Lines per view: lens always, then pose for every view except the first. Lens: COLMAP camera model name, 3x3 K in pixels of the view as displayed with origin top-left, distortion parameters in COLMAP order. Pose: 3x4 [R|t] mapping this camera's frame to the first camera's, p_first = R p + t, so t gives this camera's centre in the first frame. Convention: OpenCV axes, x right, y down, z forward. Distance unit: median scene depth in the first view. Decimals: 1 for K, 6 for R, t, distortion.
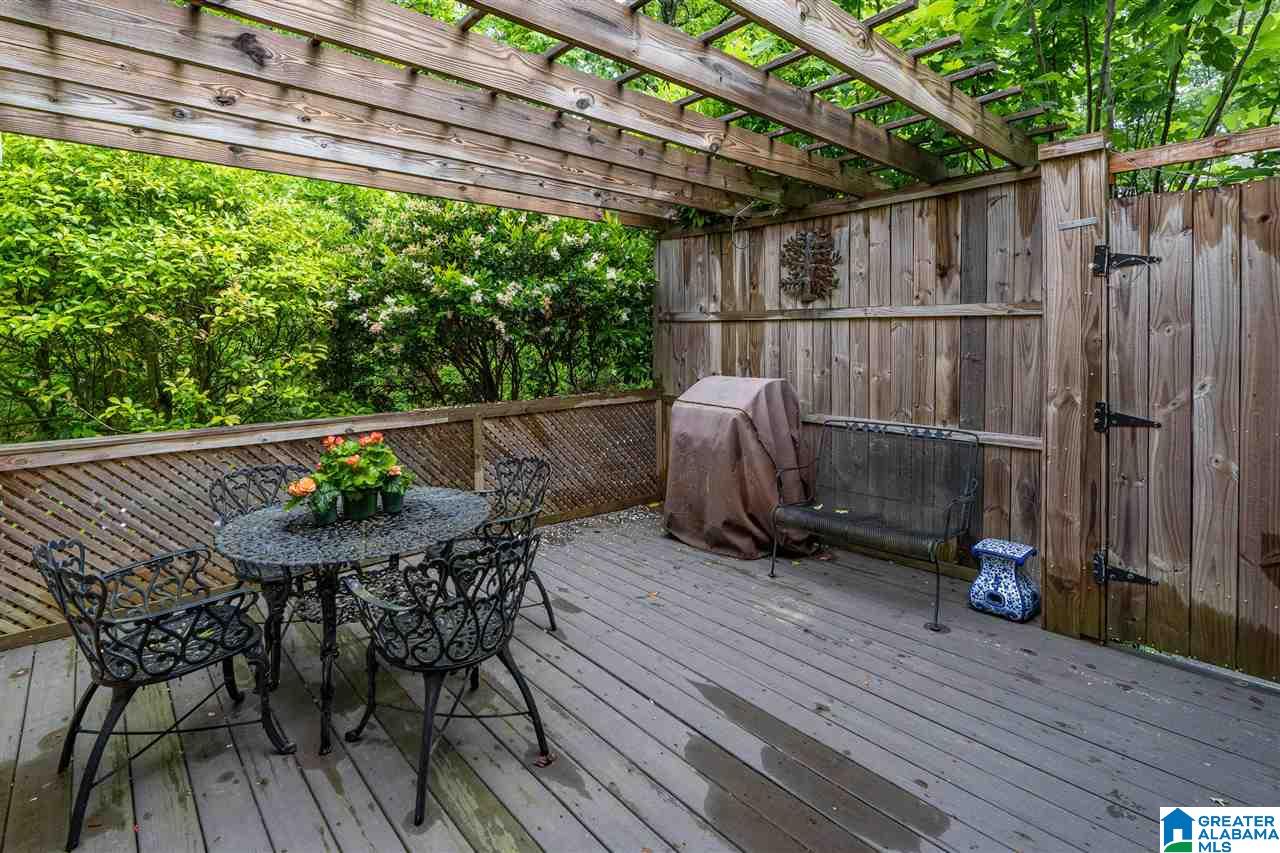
lens RADIAL K [[585.9, 0, 633.3], [0, 585.9, 408.9], [0, 0, 1]] dist [-0.004883, 0.000899]
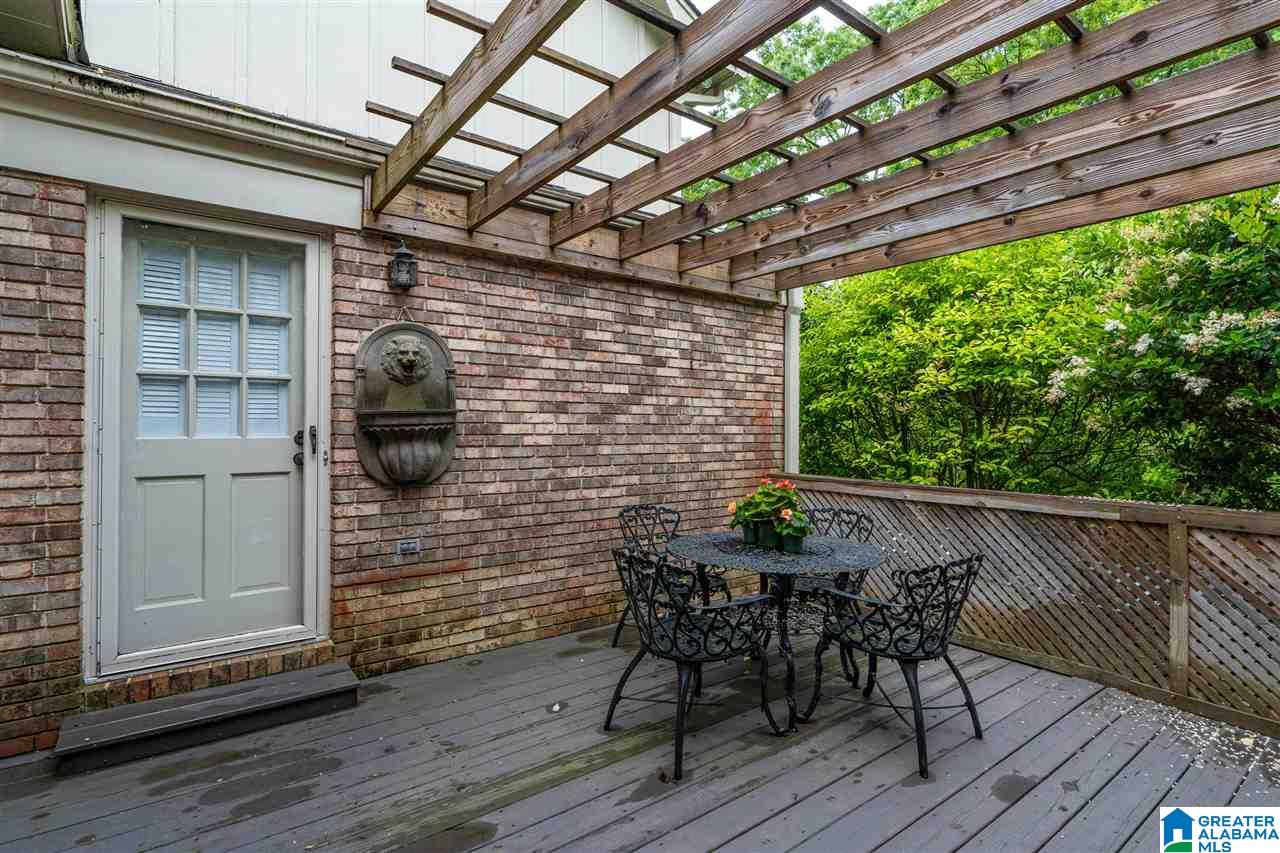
lens RADIAL K [[585.9, 0, 633.3], [0, 585.9, 408.9], [0, 0, 1]] dist [-0.004883, 0.000899]
pose [[-0.076120, -0.020008, -0.996898, 0.488814], [-0.124307, 0.992189, -0.010422, -0.033793], [0.989320, 0.123128, -0.078012, 0.483060]]
